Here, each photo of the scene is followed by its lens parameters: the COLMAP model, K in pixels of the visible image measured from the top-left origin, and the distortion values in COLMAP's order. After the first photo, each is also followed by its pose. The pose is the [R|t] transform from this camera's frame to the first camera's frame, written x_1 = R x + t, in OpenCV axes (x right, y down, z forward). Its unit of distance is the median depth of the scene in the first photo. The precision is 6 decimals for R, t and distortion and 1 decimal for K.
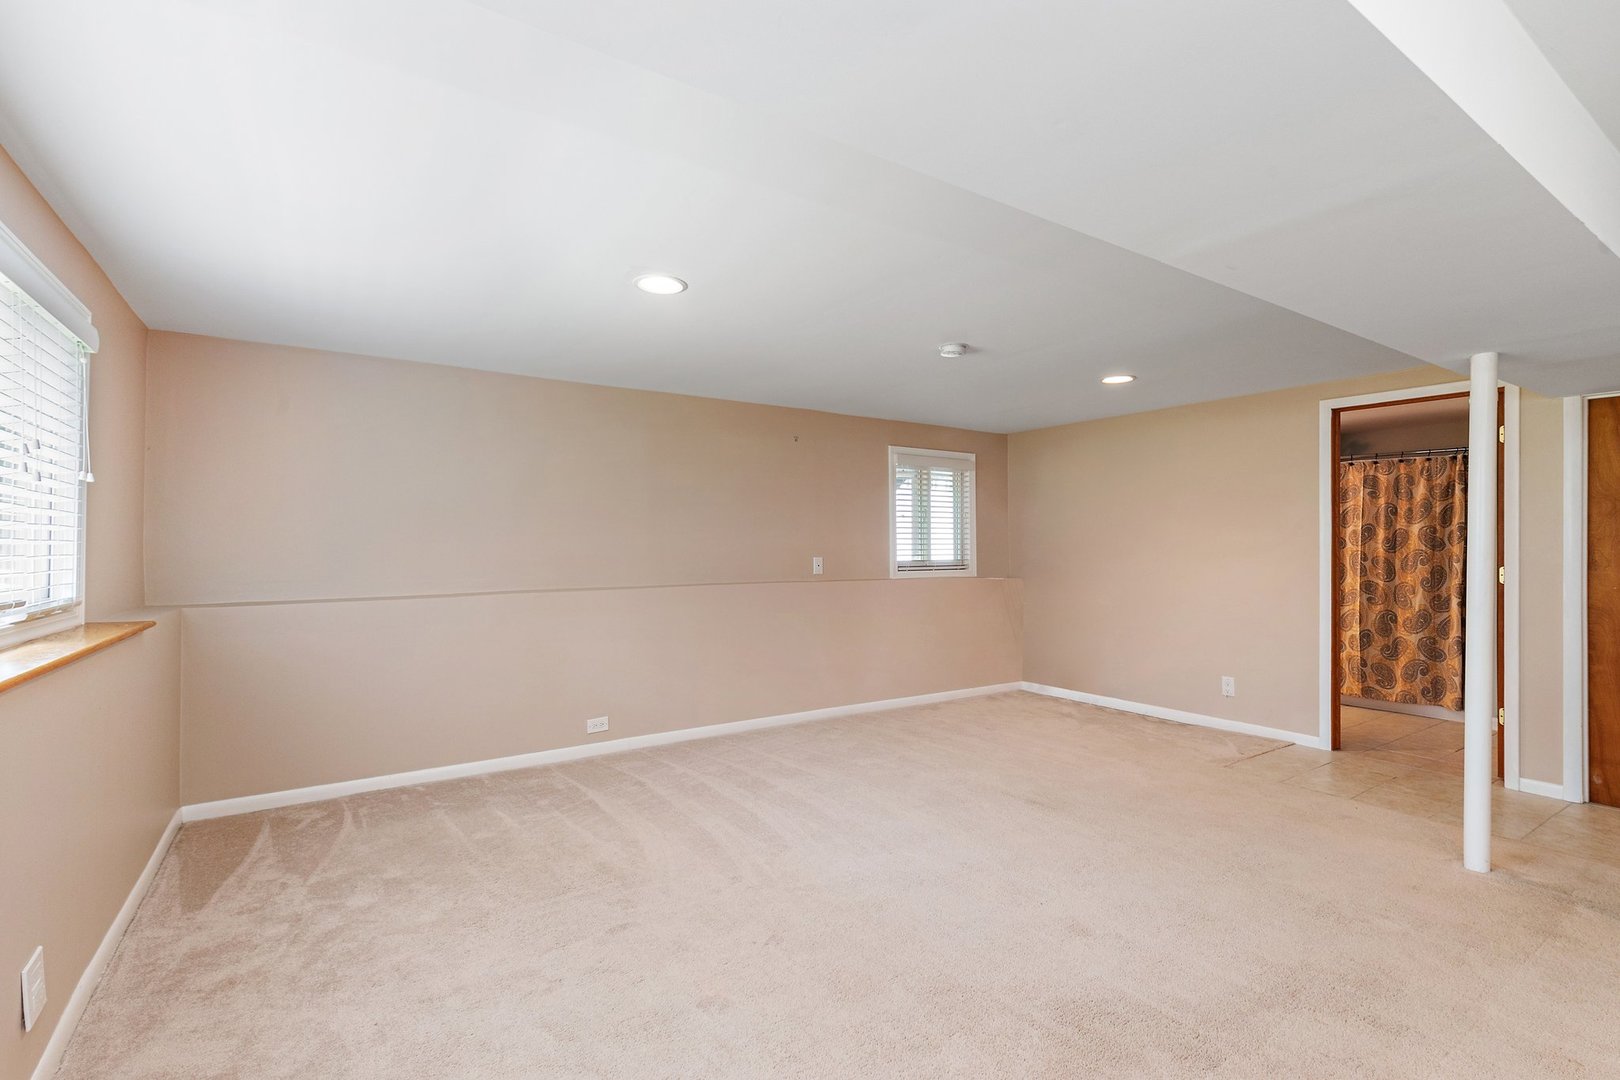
lens RADIAL K [[730.9, 0, 808.3], [0, 730.9, 543.1], [0, 0, 1]] dist [0.007824, -0.000309]
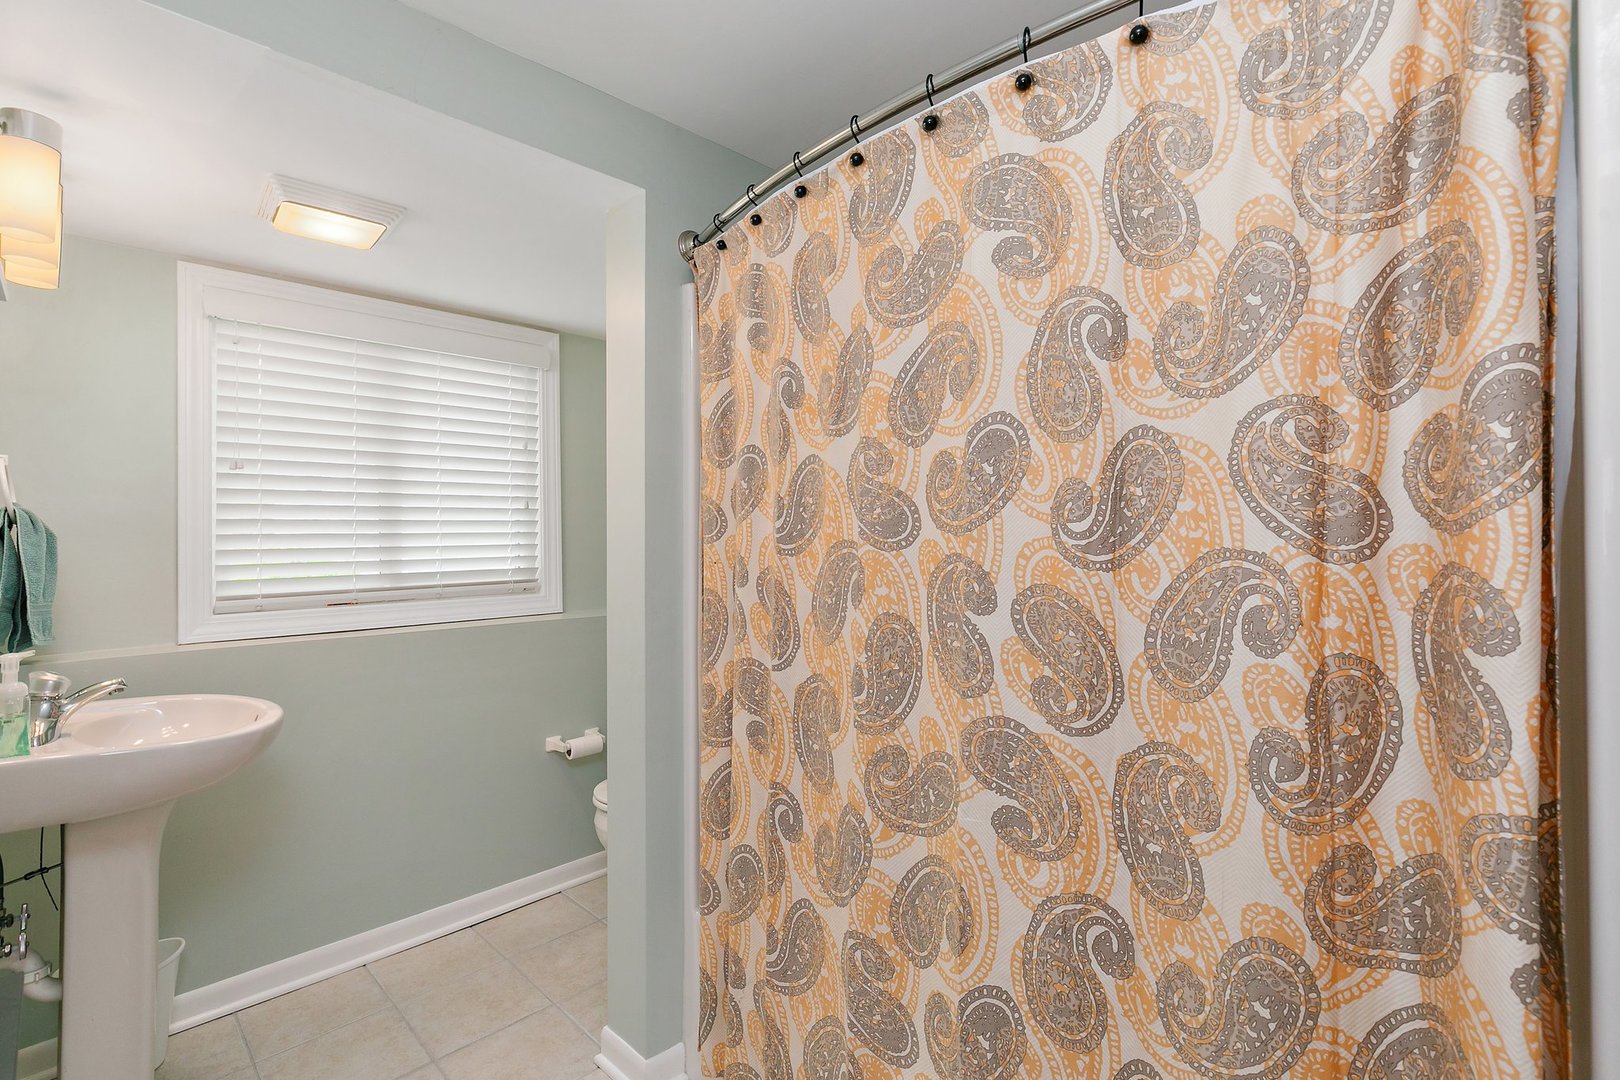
lens RADIAL K [[730.9, 0, 806.7], [0, 730.9, 547.3], [0, 0, 1]] dist [0.007824, -0.000309]
pose [[0.981303, -0.012150, 0.192083, 0.713215], [0.012374, 0.999923, 0.000033, 0.006577], [-0.192069, 0.002344, 0.981379, 0.867426]]
